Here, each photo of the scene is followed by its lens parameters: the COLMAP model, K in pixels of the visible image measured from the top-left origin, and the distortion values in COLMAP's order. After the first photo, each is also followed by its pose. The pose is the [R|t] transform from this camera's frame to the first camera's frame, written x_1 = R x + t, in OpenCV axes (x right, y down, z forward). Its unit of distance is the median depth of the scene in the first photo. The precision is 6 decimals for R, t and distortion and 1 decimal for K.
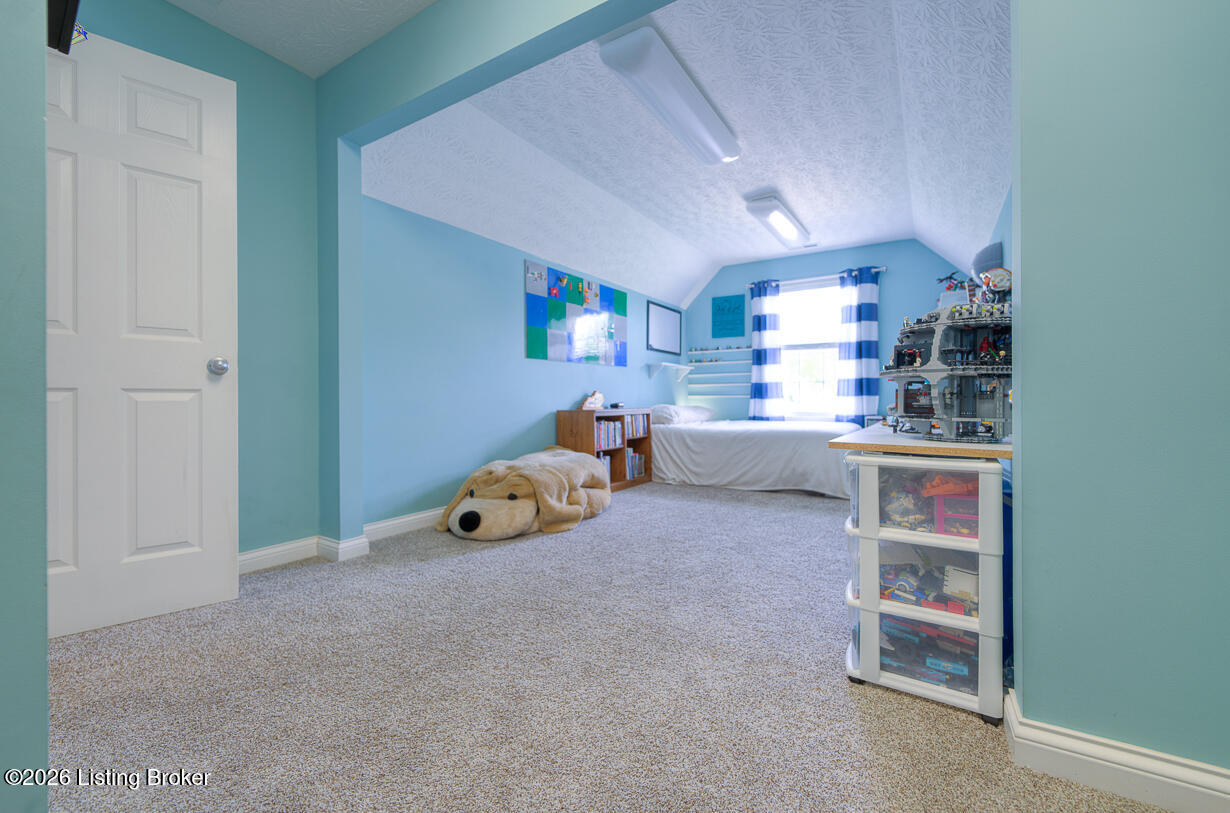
lens RADIAL K [[504.1, 0, 616.2], [0, 504.1, 399.7], [0, 0, 1]] dist [0.000559, -0.000095]
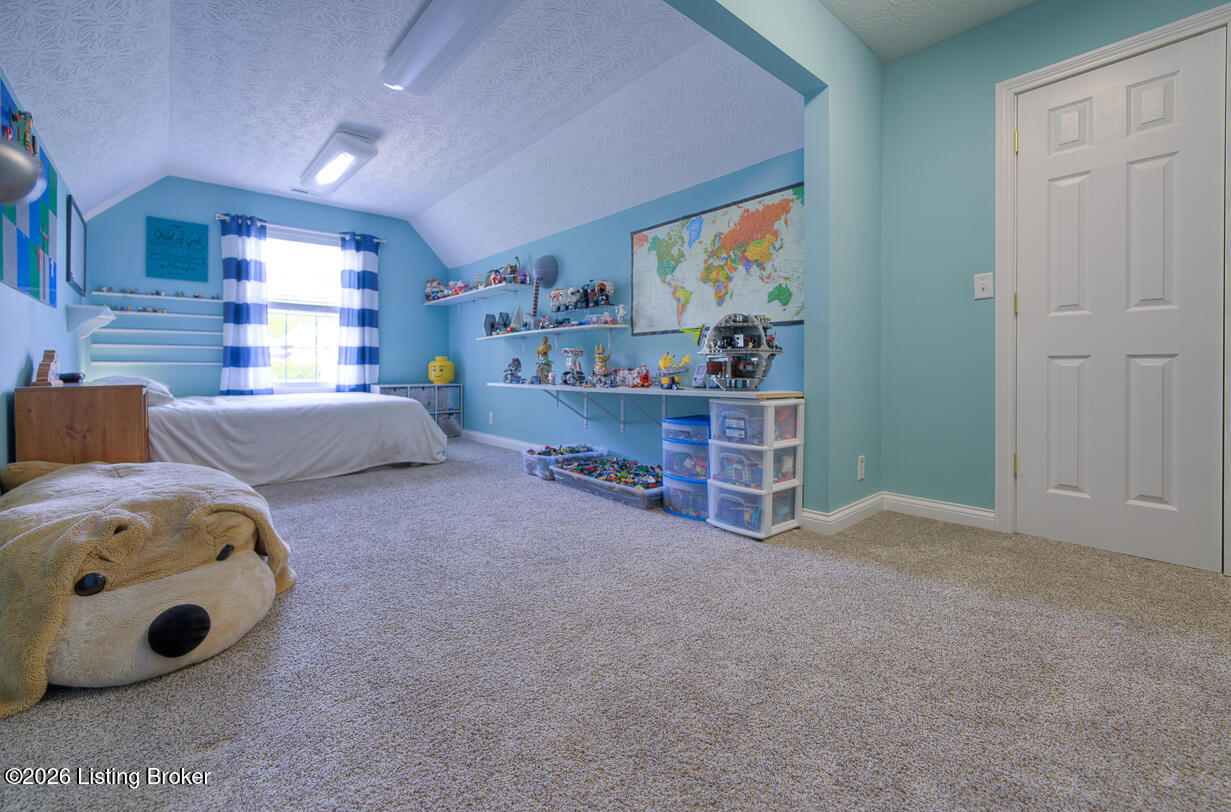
lens RADIAL K [[504.5, 0, 605.1], [0, 504.5, 373.3], [0, 0, 1]] dist [0.000559, -0.000095]
pose [[0.302677, -0.007090, 0.953067, -0.305207], [-0.000365, 0.999971, 0.007555, 0.001591], [-0.953093, -0.002635, 0.302665, 0.247223]]
